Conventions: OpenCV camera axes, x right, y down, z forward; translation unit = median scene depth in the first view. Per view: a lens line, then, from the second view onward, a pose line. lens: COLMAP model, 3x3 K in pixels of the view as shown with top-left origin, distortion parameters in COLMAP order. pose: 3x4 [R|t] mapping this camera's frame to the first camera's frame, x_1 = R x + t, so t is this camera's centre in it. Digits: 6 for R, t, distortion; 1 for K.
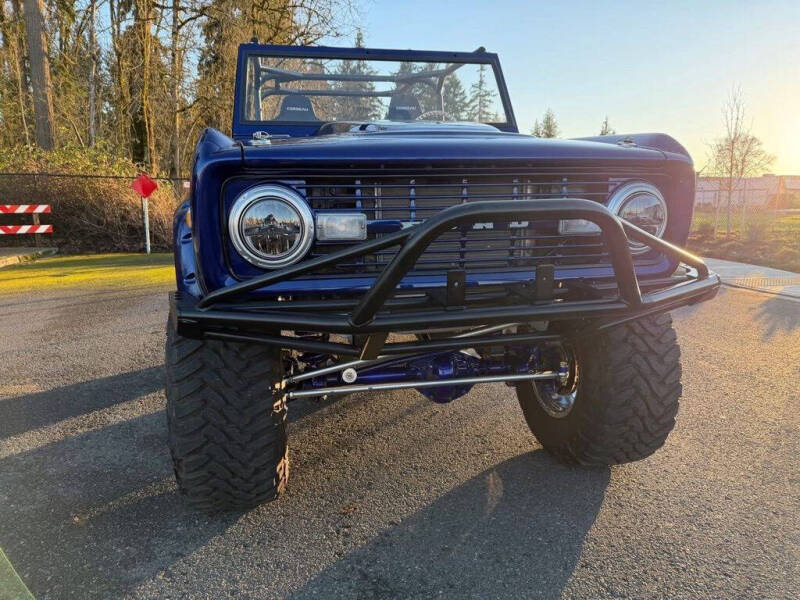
lens RADIAL K [[562.2, 0, 400.0], [0, 562.2, 300.0], [0, 0, 1]] dist [0.049715, -0.055182]
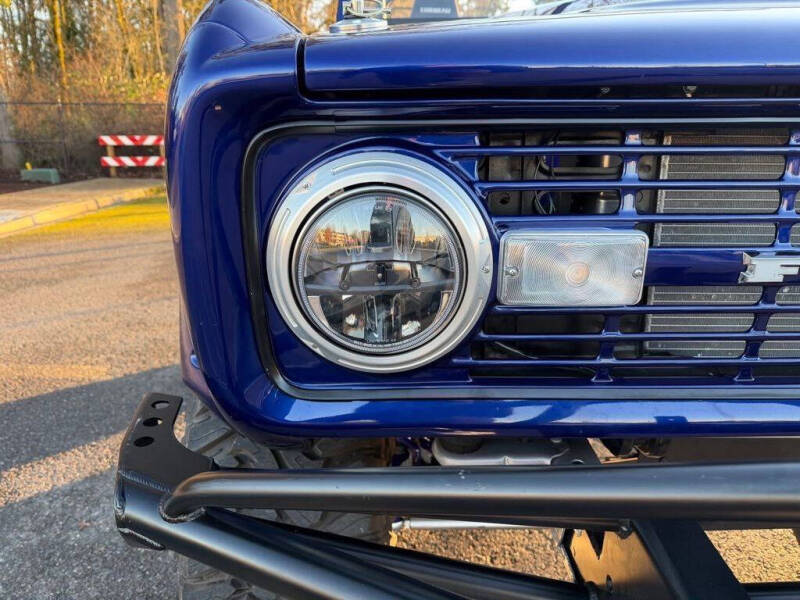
lens RADIAL K [[614.0, 0, 400.0], [0, 614.0, 300.0], [0, 0, 1]] dist [0.004967, -0.000142]
pose [[0.977635, 0.061413, -0.201144, -0.130662], [-0.042747, 0.994476, 0.095863, -0.142789], [0.205920, -0.085121, 0.974860, 0.603455]]
